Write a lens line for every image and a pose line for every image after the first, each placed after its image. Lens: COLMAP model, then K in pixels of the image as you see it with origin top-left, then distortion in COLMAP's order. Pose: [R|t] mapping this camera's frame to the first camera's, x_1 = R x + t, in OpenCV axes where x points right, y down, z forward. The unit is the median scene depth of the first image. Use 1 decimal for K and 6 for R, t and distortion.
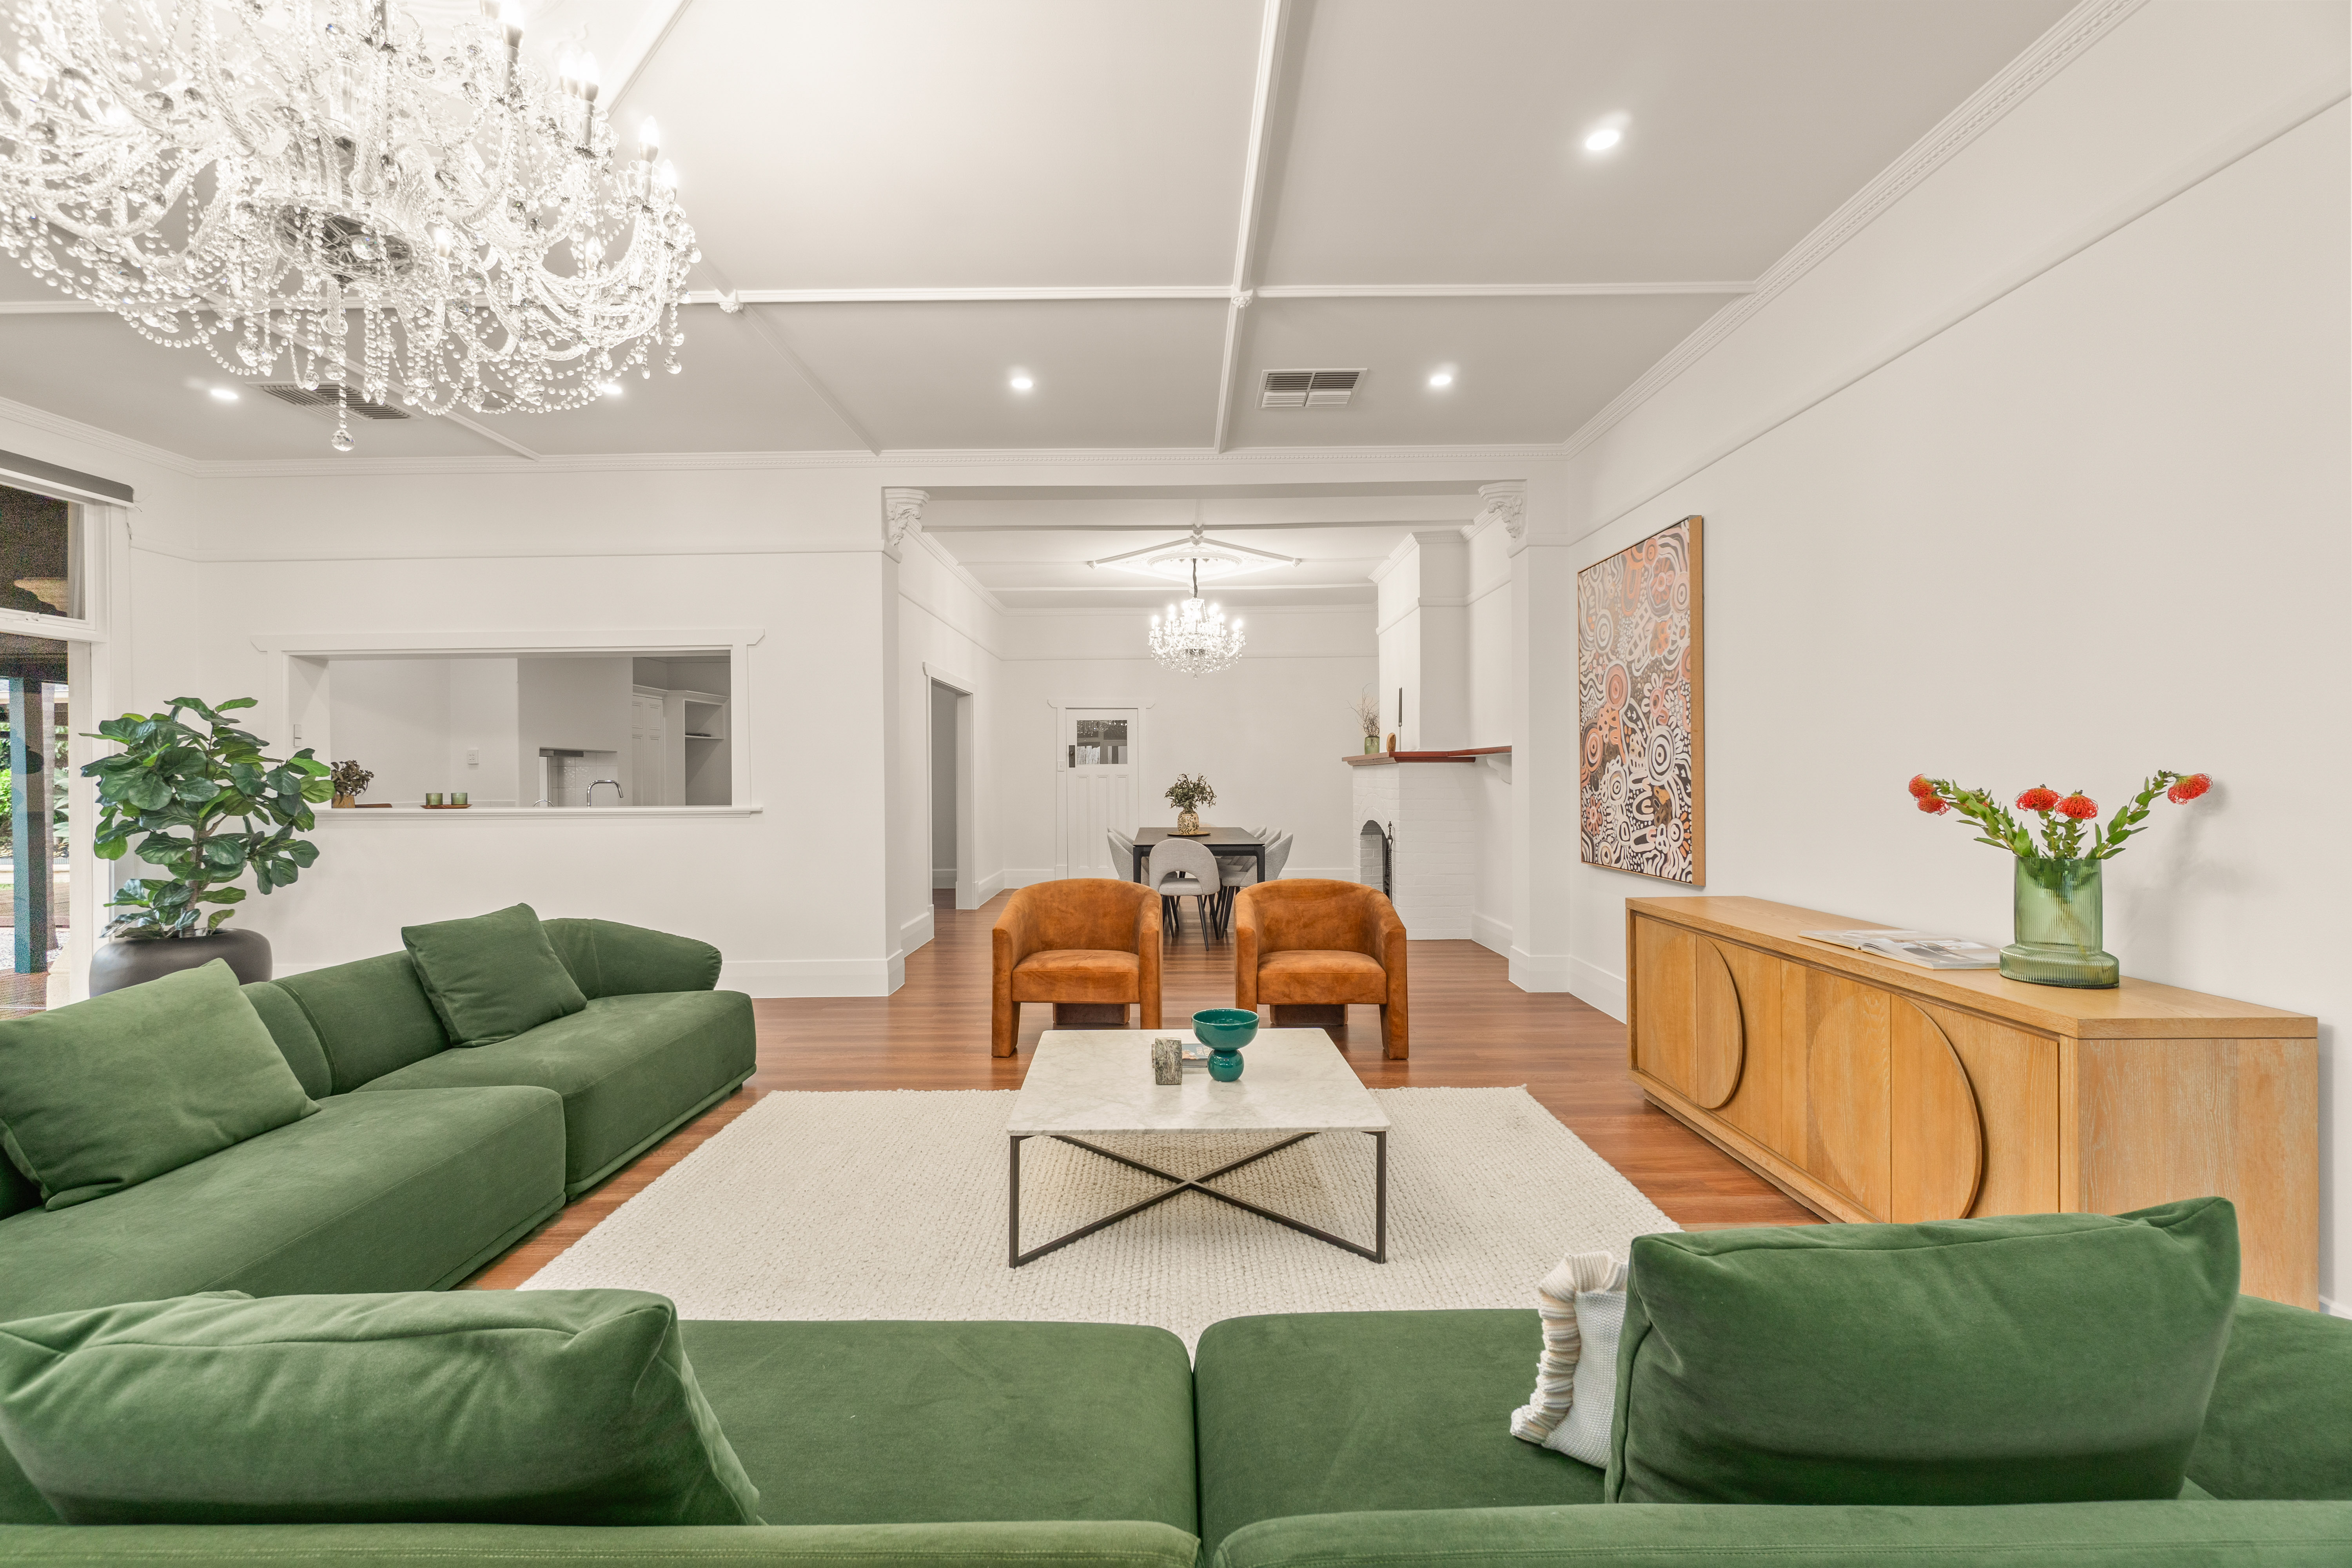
lens RADIAL K [[1021.0, 0, 1176.0], [0, 1021.0, 784.0], [0, 0, 1]] dist [-0.003637, -0.000309]
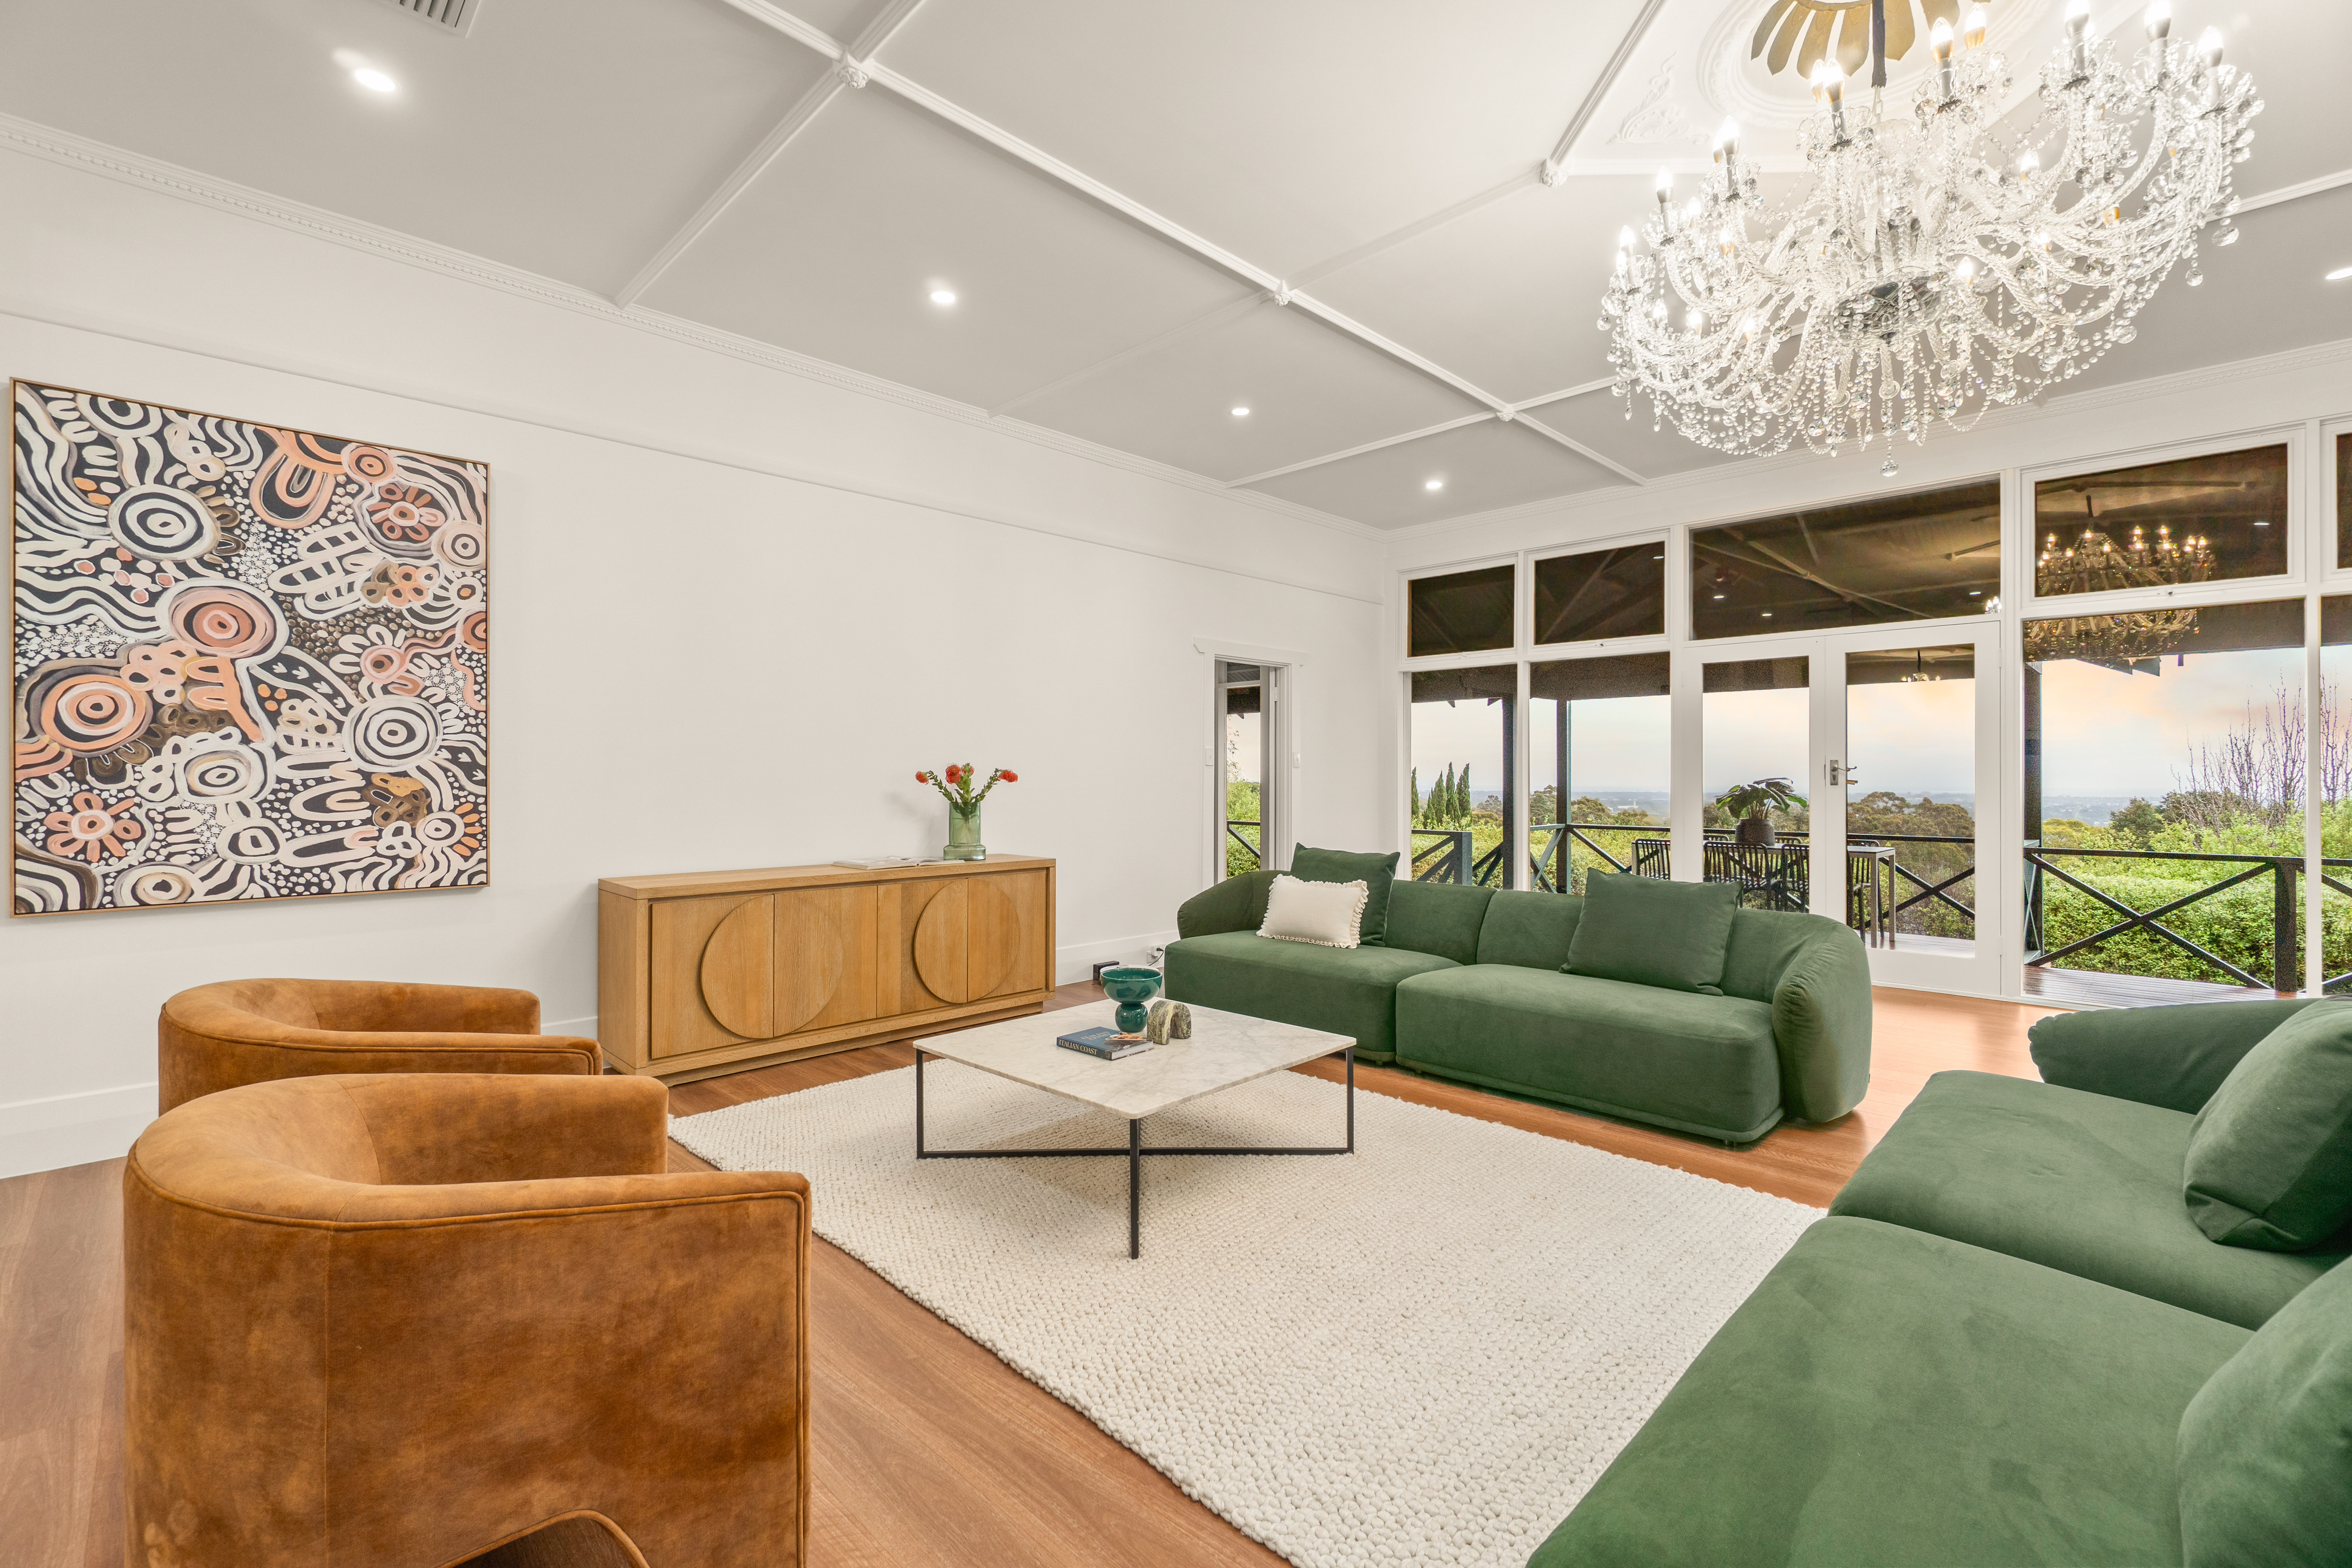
lens RADIAL K [[1021.0, 0, 1176.0], [0, 1021.0, 784.0], [0, 0, 1]] dist [-0.003637, -0.000309]
pose [[-0.707817, -0.002590, 0.706391, -0.791685], [0.008797, 0.999883, 0.012482, 0.009499], [-0.706341, 0.015049, -0.707711, 1.800402]]
